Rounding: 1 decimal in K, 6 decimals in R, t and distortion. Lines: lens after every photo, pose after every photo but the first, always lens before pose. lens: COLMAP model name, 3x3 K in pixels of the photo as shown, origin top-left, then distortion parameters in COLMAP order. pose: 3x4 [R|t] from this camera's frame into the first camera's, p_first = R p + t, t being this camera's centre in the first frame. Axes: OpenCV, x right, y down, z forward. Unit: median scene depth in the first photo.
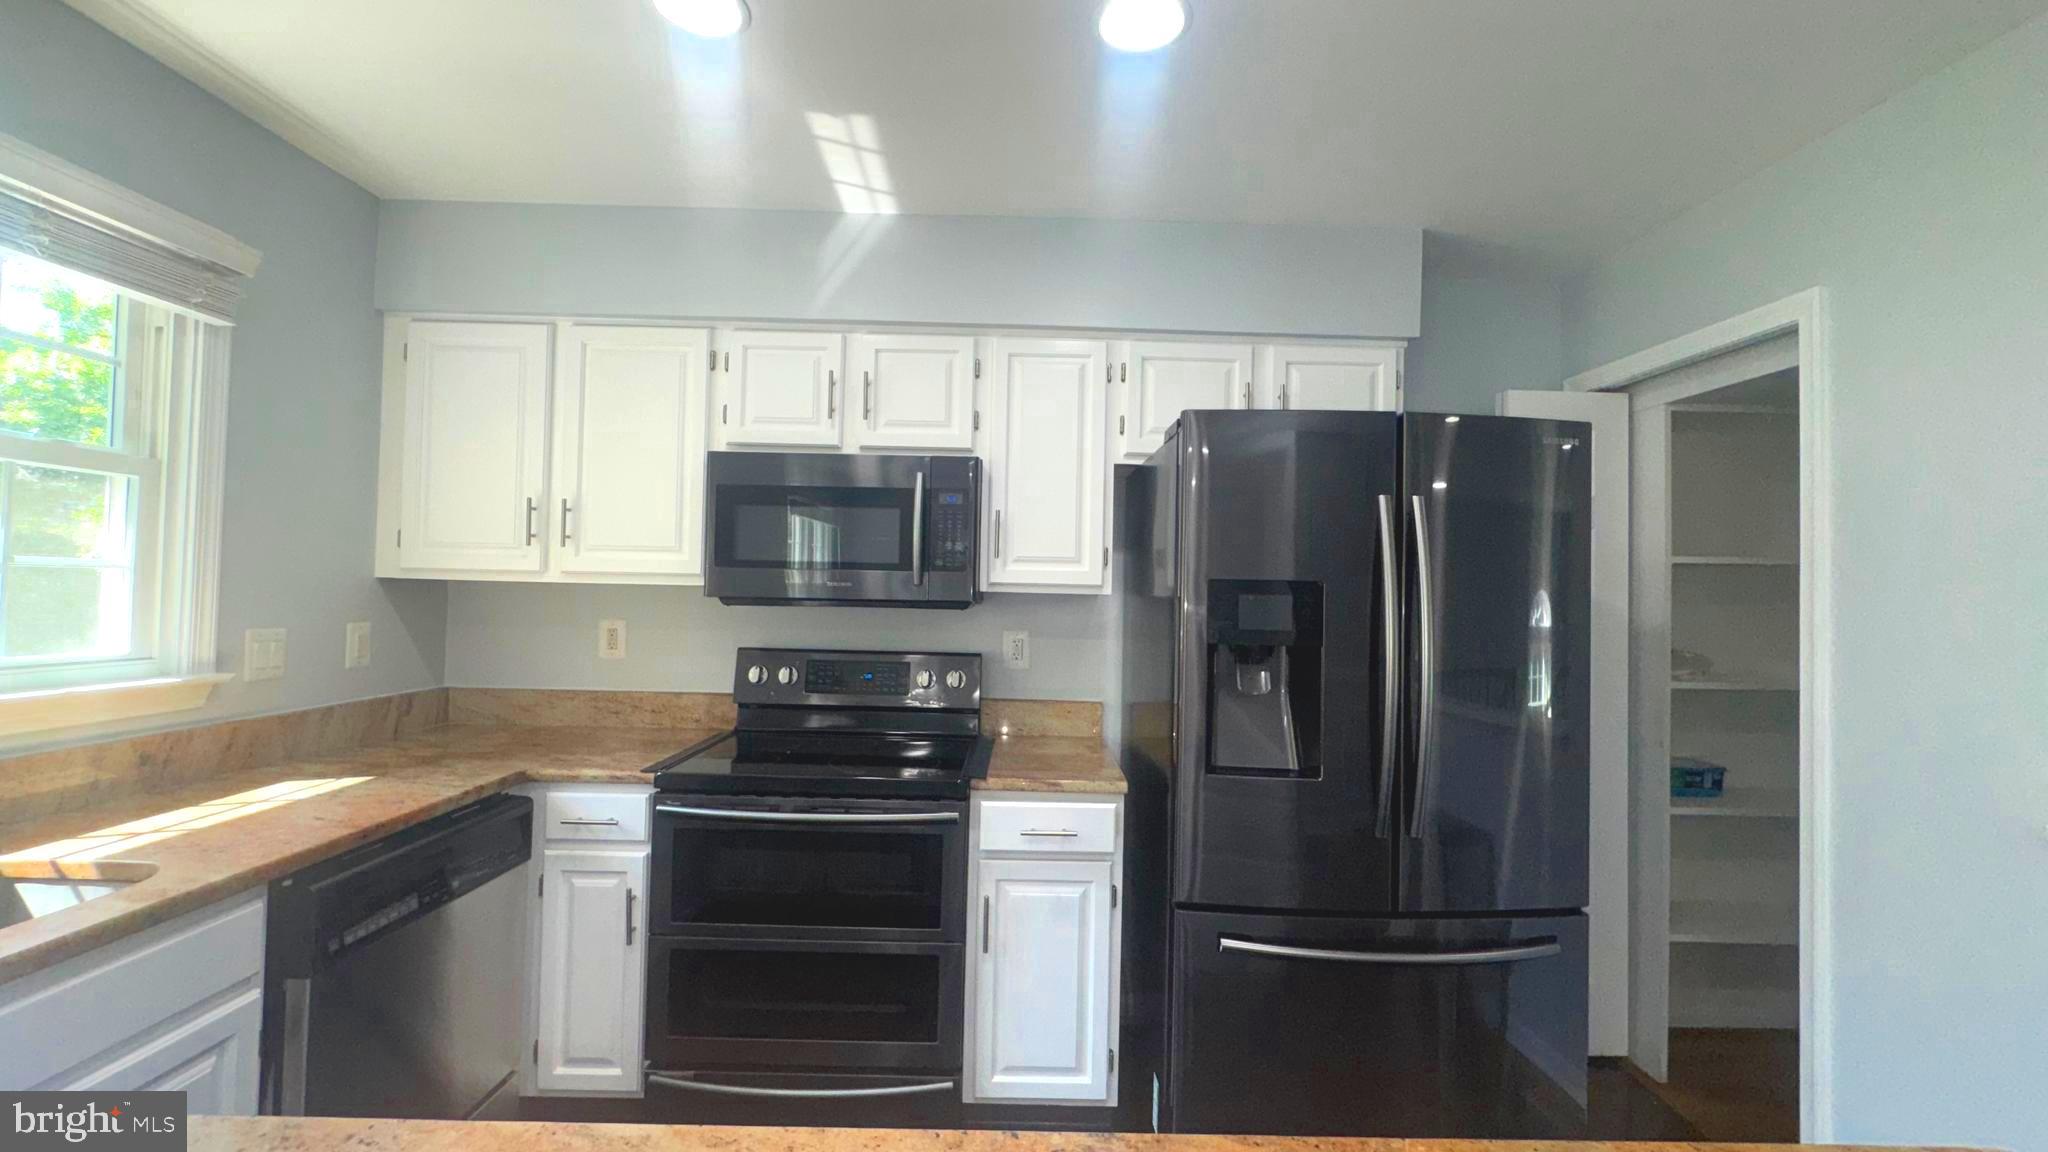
lens RADIAL K [[826.8, 0, 1024.0], [0, 826.8, 576.0], [0, 0, 1]] dist [-0.001014, 0.000012]
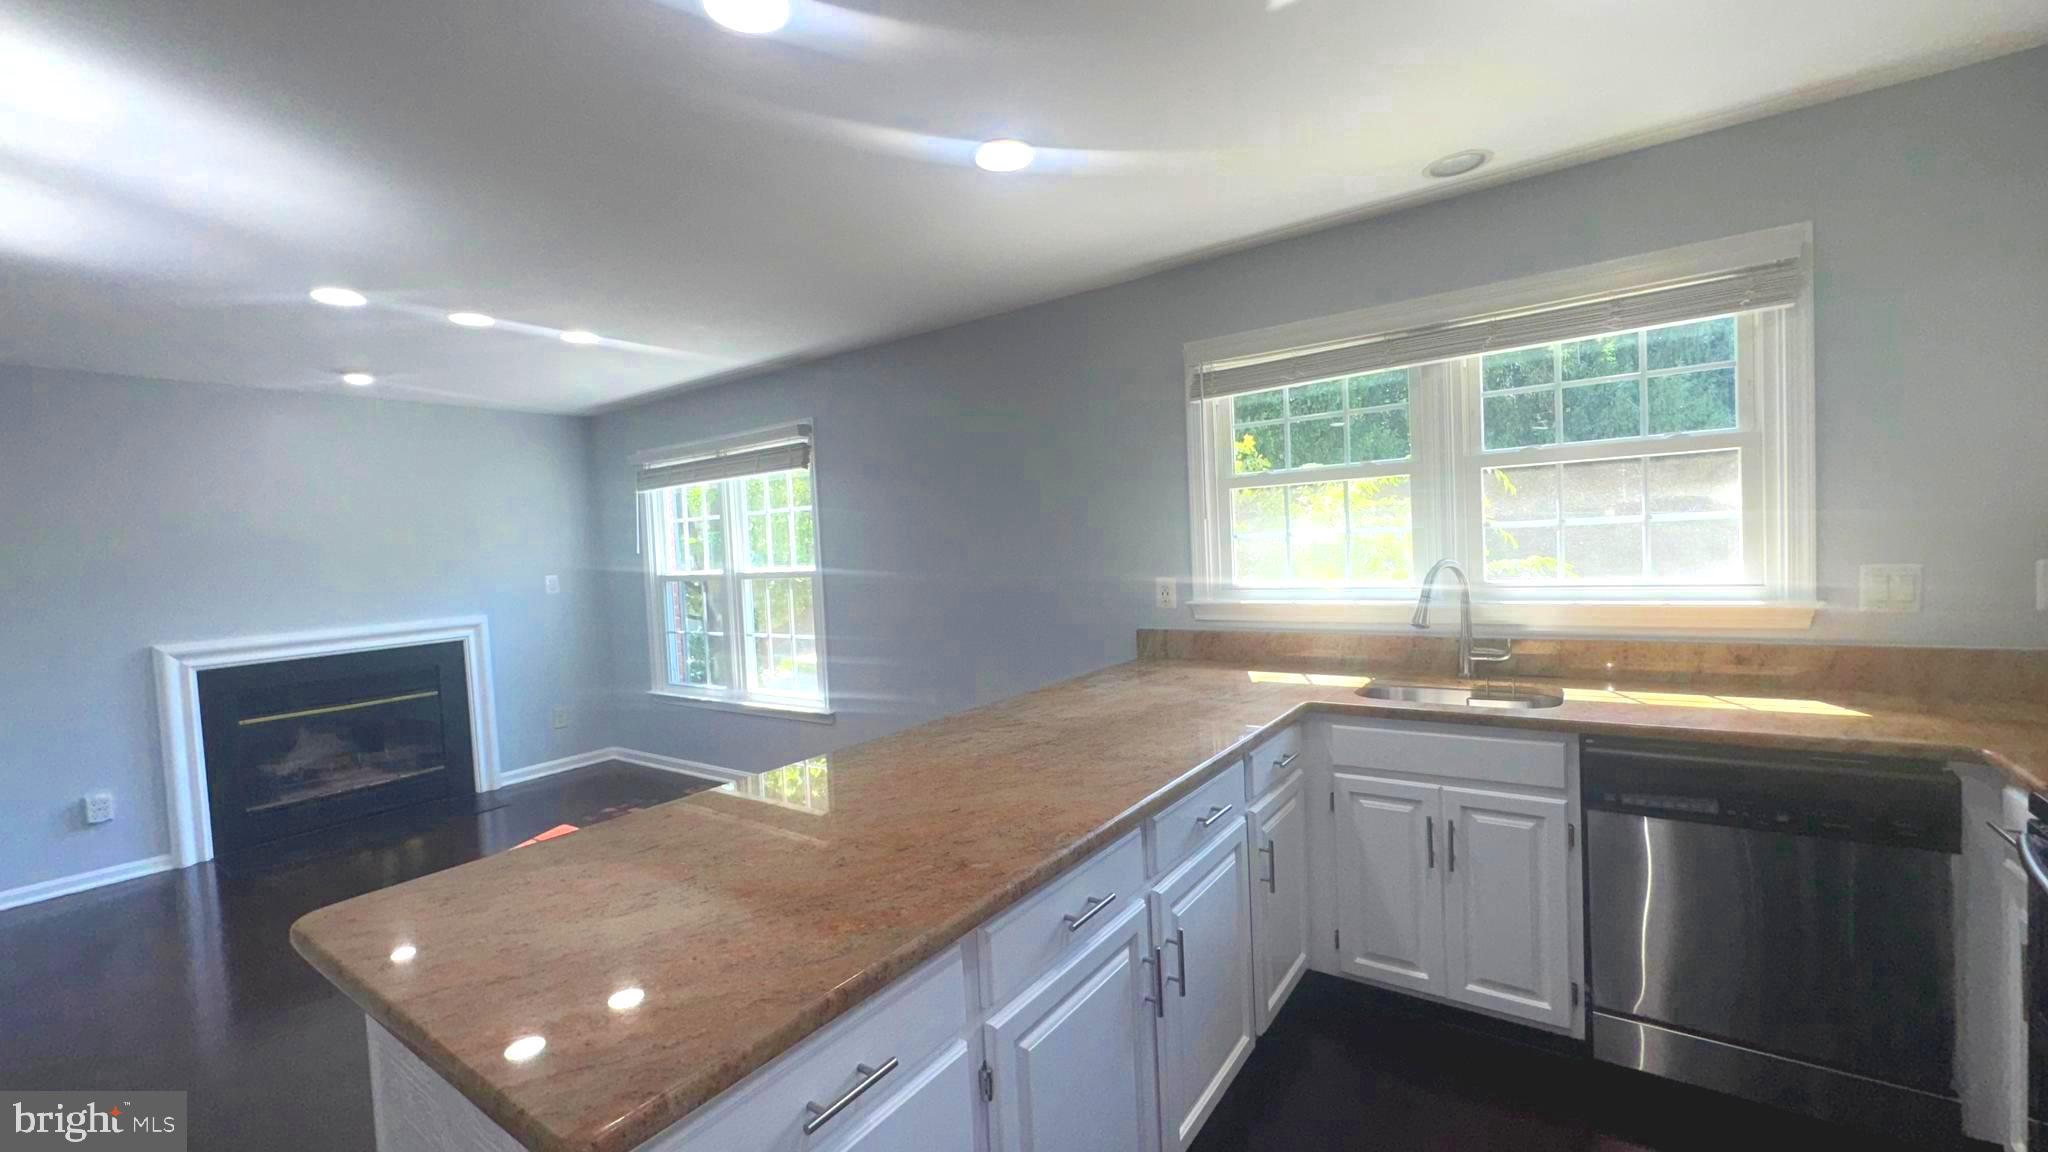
lens RADIAL K [[826.8, 0, 1024.0], [0, 826.8, 576.0], [0, 0, 1]] dist [-0.001014, 0.000012]
pose [[-0.588840, 0.039805, -0.807269, 0.668279], [0.054198, 0.998483, 0.009700, 0.008770], [0.806431, -0.038041, -0.590104, 0.824170]]
